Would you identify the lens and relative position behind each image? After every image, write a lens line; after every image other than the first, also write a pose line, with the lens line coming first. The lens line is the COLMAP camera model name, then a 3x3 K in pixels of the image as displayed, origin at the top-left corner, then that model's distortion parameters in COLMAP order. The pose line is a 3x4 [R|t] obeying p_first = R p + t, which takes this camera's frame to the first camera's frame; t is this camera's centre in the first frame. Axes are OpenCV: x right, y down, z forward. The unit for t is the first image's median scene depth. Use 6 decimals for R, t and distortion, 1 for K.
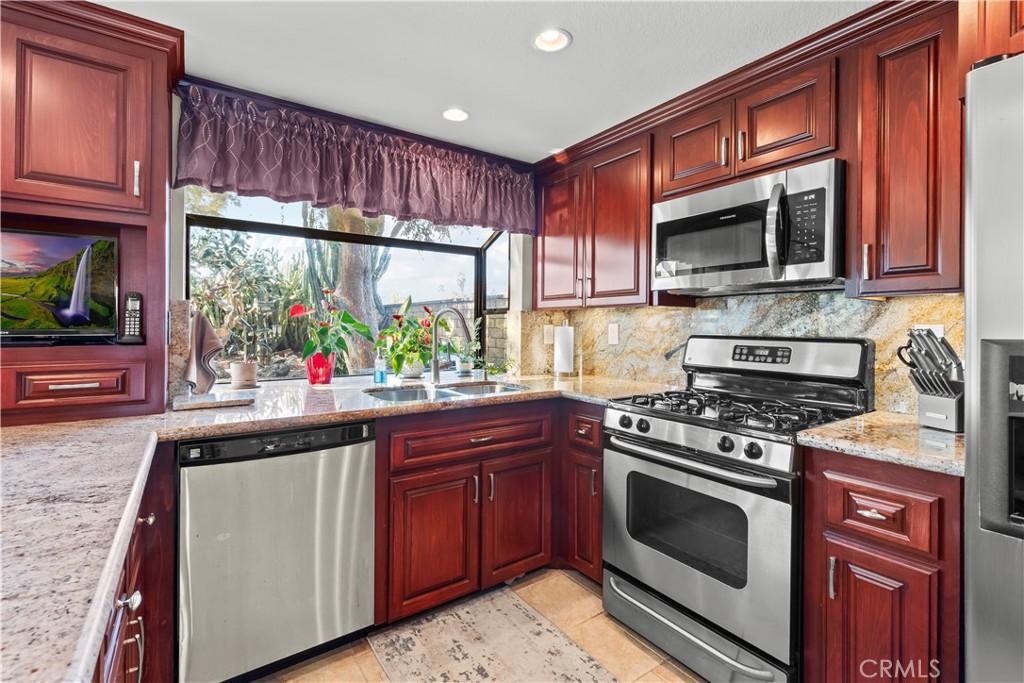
lens RADIAL K [[468.0, 0, 515.6], [0, 468.0, 327.1], [0, 0, 1]] dist [0.018579, 0.000658]
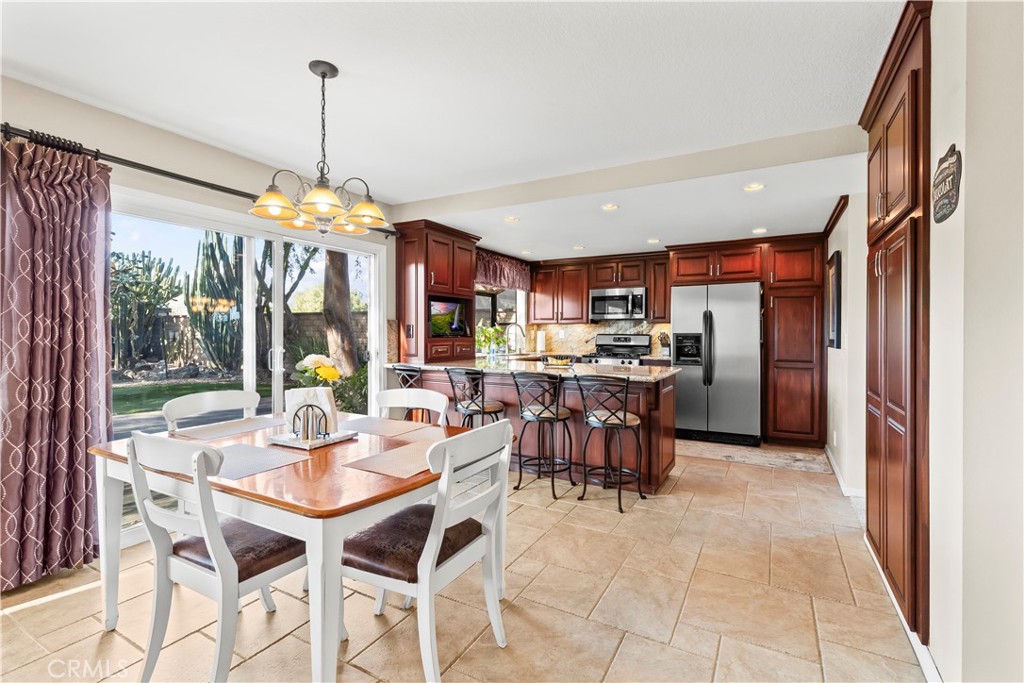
lens RADIAL K [[468.0, 0, 510.9], [0, 468.0, 335.2], [0, 0, 1]] dist [0.018579, 0.000658]
pose [[0.898497, -0.004917, 0.438953, -1.800255], [0.003281, 0.999985, 0.004484, 0.012103], [-0.438968, -0.002589, 0.898499, -1.767435]]
